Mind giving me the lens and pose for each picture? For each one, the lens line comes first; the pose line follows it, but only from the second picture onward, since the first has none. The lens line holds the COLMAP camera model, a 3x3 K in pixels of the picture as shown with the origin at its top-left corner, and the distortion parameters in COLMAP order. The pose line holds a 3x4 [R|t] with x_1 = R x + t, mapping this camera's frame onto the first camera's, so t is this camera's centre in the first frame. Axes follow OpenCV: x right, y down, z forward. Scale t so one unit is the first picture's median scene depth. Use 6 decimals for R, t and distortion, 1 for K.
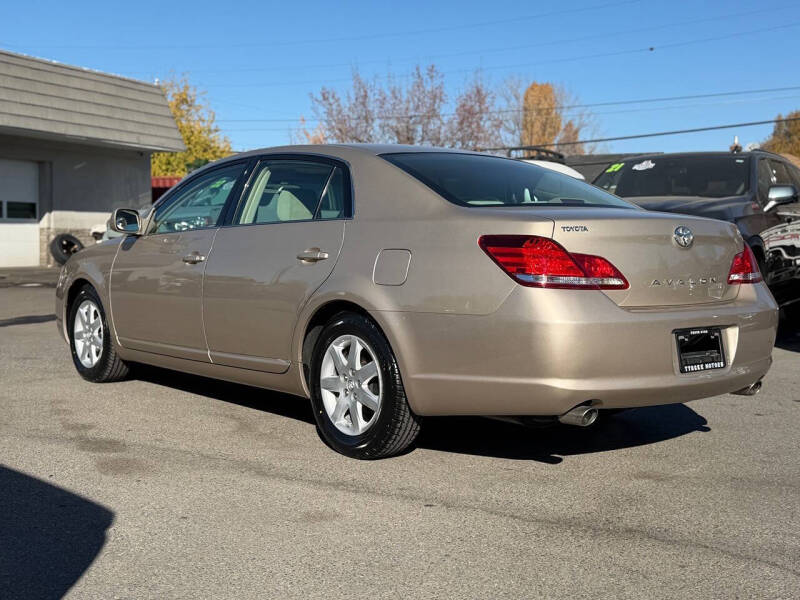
lens RADIAL K [[961.0, 0, 400.0], [0, 961.0, 300.0], [0, 0, 1]] dist [0.208948, -0.497784]
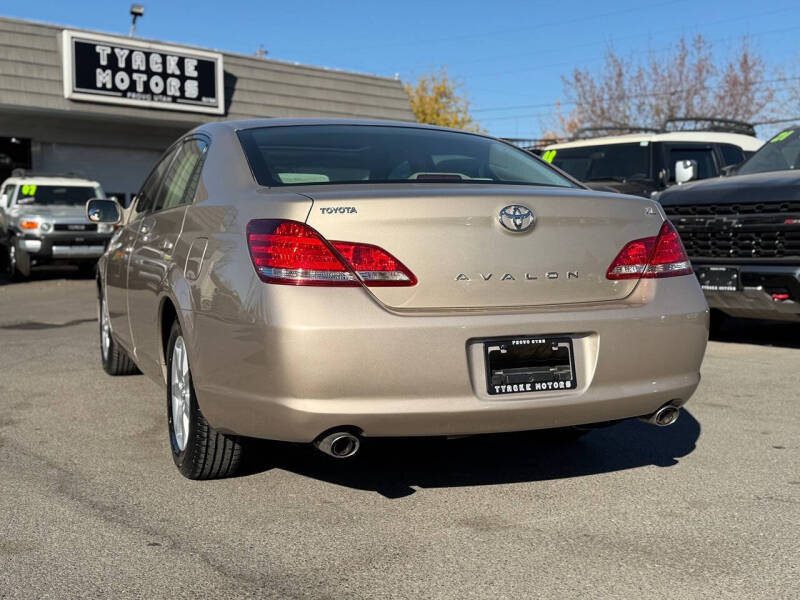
lens RADIAL K [[961.0, 0, 400.0], [0, 961.0, 300.0], [0, 0, 1]] dist [0.208948, -0.497784]
pose [[0.950399, 0.007525, -0.310941, 0.403167], [-0.004299, 0.999930, 0.011059, -0.007305], [0.311003, -0.009174, 0.950365, 0.219029]]
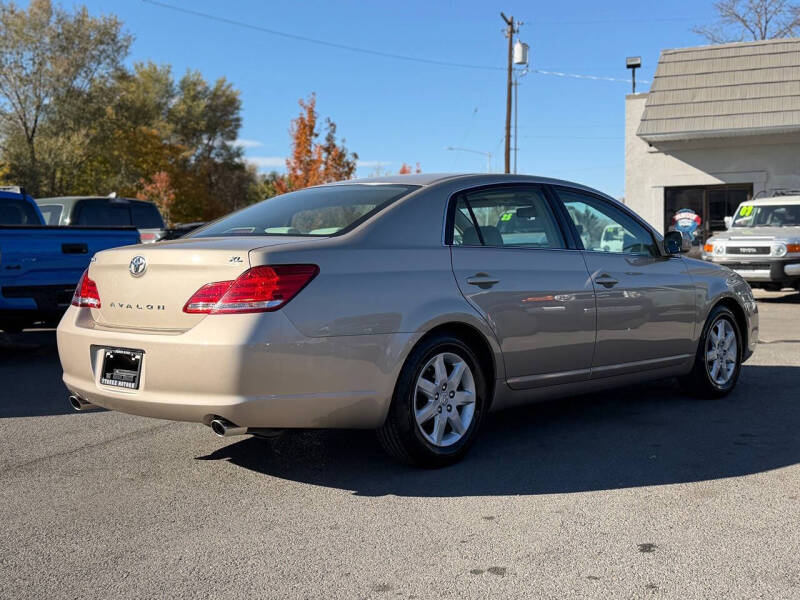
lens RADIAL K [[961.0, 0, 400.0], [0, 961.0, 300.0], [0, 0, 1]] dist [0.208948, -0.497784]
pose [[0.095972, 0.037432, -0.994680, 1.290045], [-0.045430, 0.998416, 0.033189, -0.068961], [0.994347, 0.042003, 0.097520, 1.084411]]
